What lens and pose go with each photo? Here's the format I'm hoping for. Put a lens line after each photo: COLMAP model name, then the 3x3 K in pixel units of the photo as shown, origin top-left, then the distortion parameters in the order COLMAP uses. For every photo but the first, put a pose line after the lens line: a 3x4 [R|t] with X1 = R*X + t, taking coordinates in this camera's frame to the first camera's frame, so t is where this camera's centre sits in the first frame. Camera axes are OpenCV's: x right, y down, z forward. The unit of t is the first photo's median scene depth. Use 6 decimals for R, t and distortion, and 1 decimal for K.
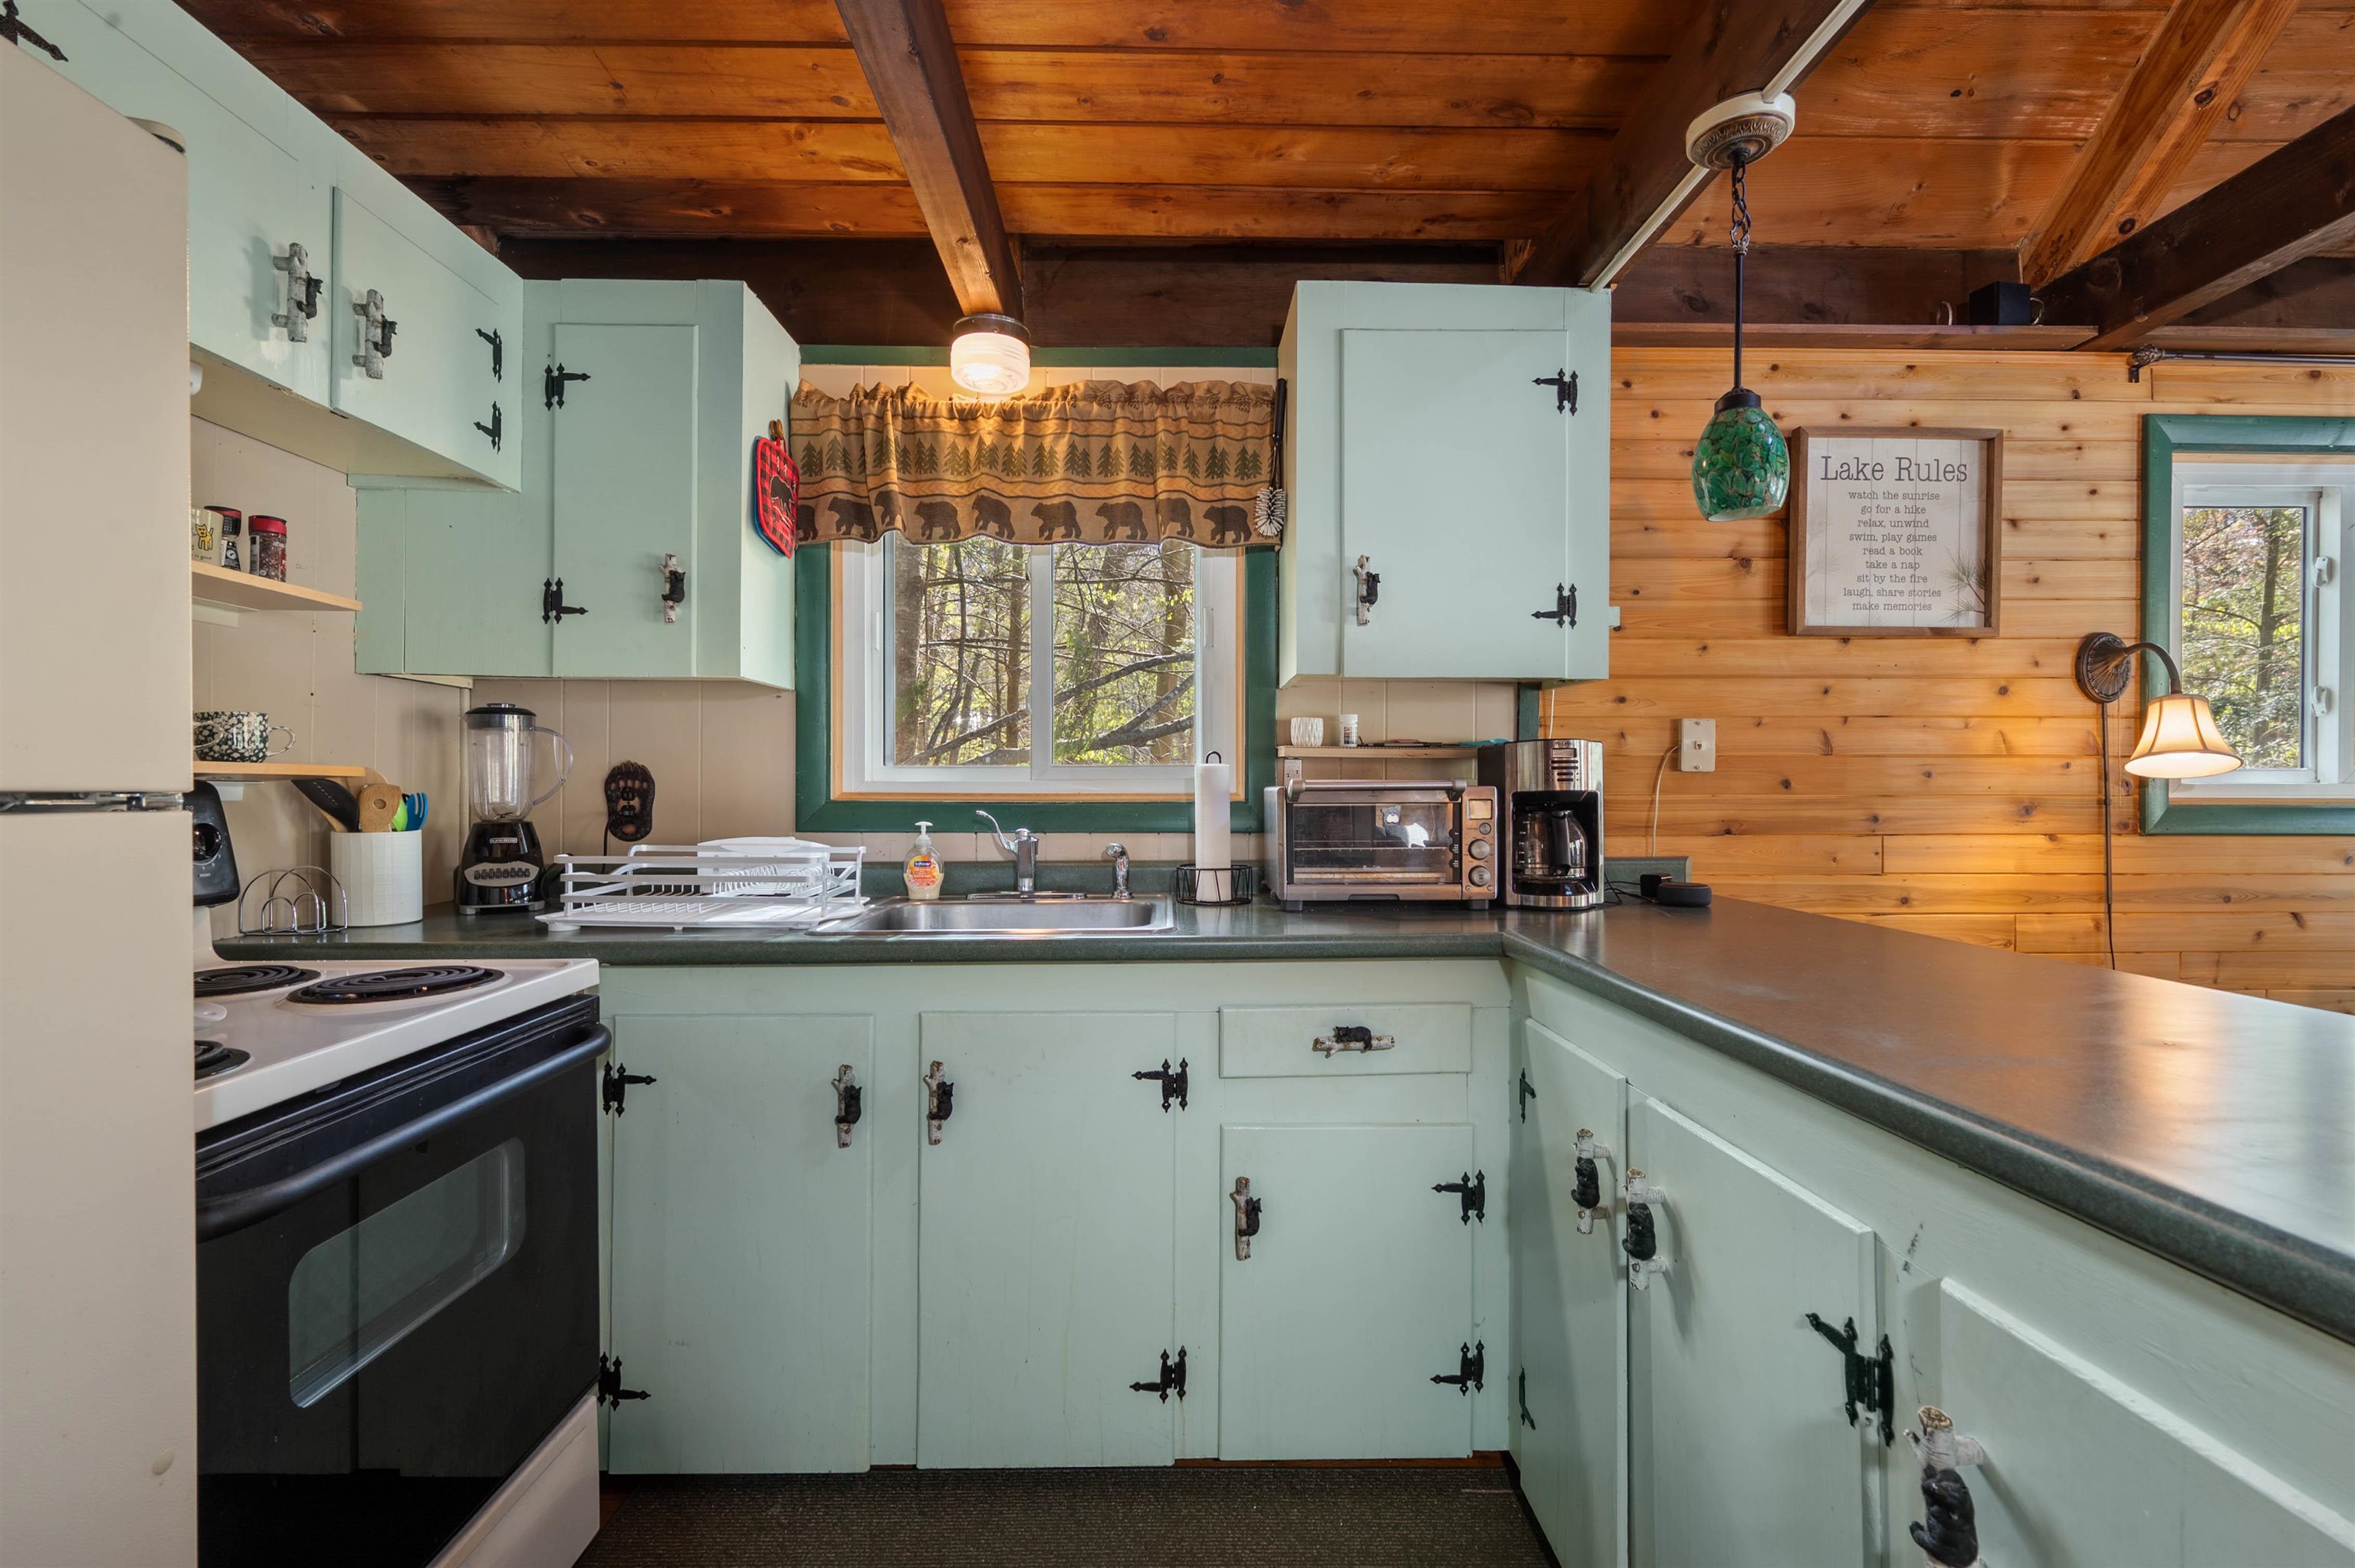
lens RADIAL K [[1041.8, 0, 1176.6], [0, 1041.8, 791.0], [0, 0, 1]] dist [-0.000392, -0.000070]
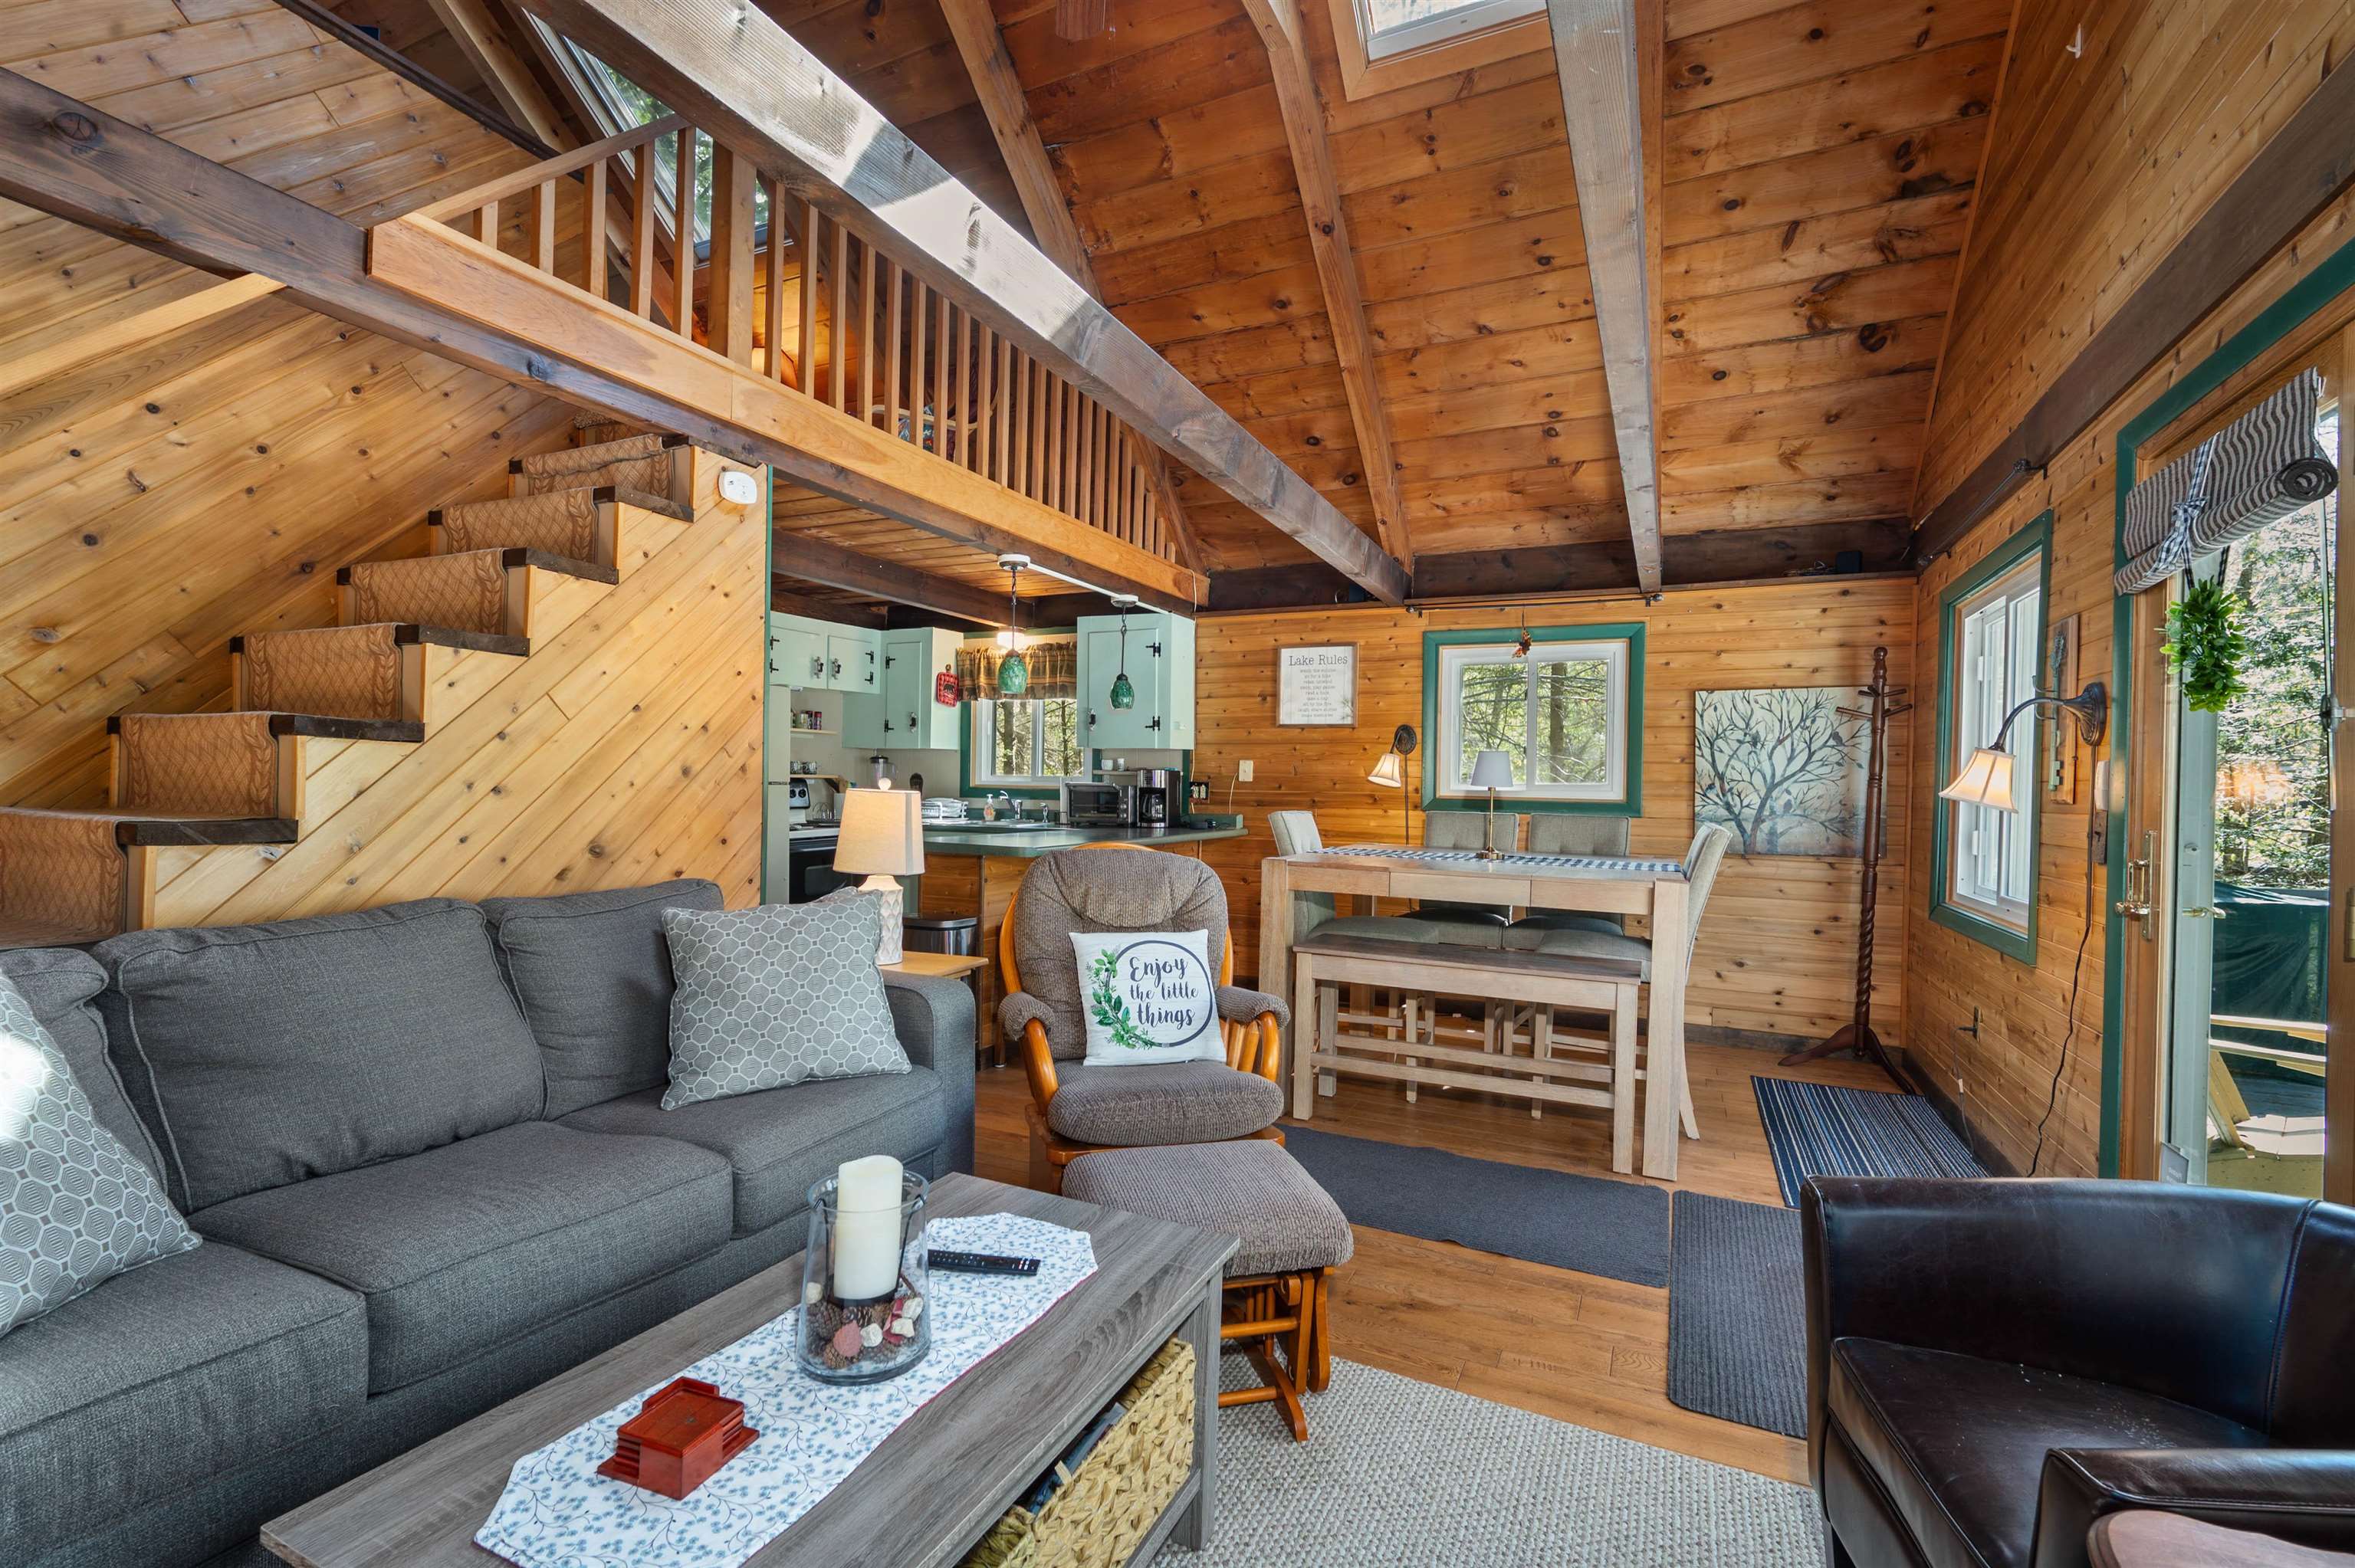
lens RADIAL K [[1041.8, 0, 1176.6], [0, 1041.8, 791.0], [0, 0, 1]] dist [-0.000392, -0.000070]
pose [[0.892804, 0.018106, -0.450080, 1.570824], [-0.015600, 0.999835, 0.009277, -0.016230], [0.450174, -0.001261, 0.892940, -1.417674]]
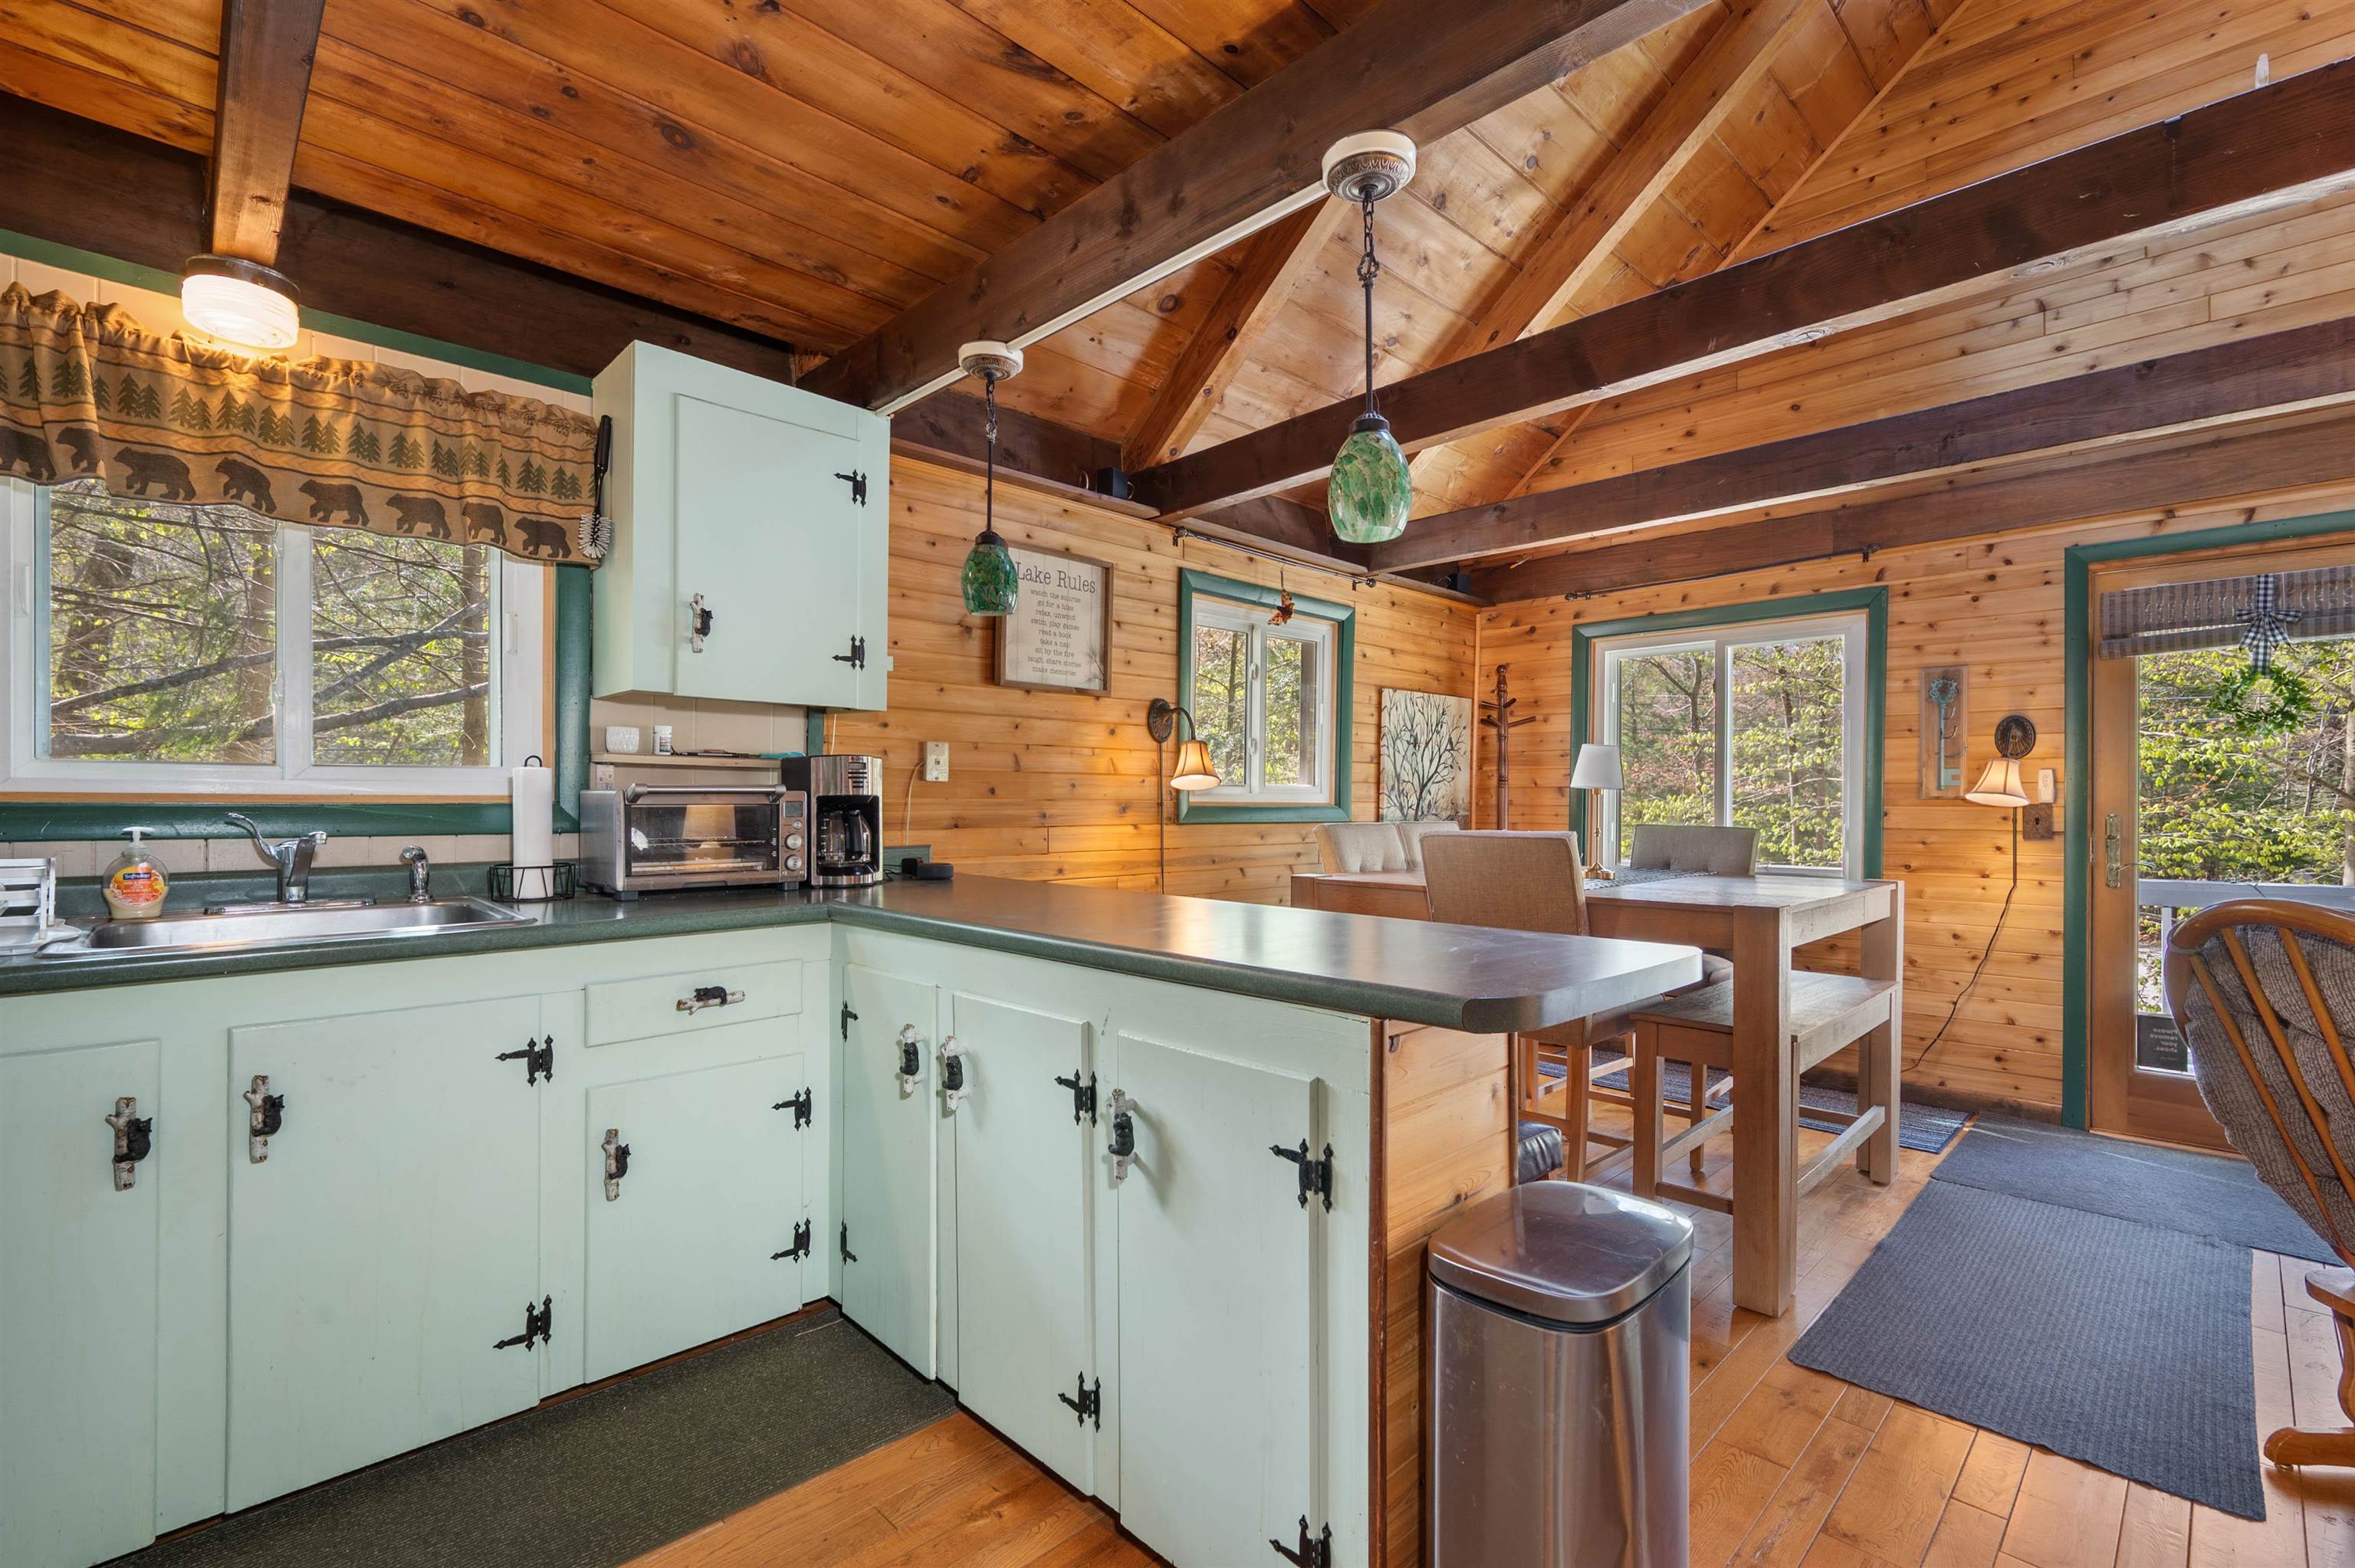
lens RADIAL K [[1041.8, 0, 1176.6], [0, 1041.8, 791.0], [0, 0, 1]] dist [-0.000392, -0.000070]
pose [[0.727926, 0.008876, 0.685598, -0.204053], [-0.006182, 0.999961, -0.006383, 0.000451], [-0.685628, 0.000408, 0.727952, -0.198046]]
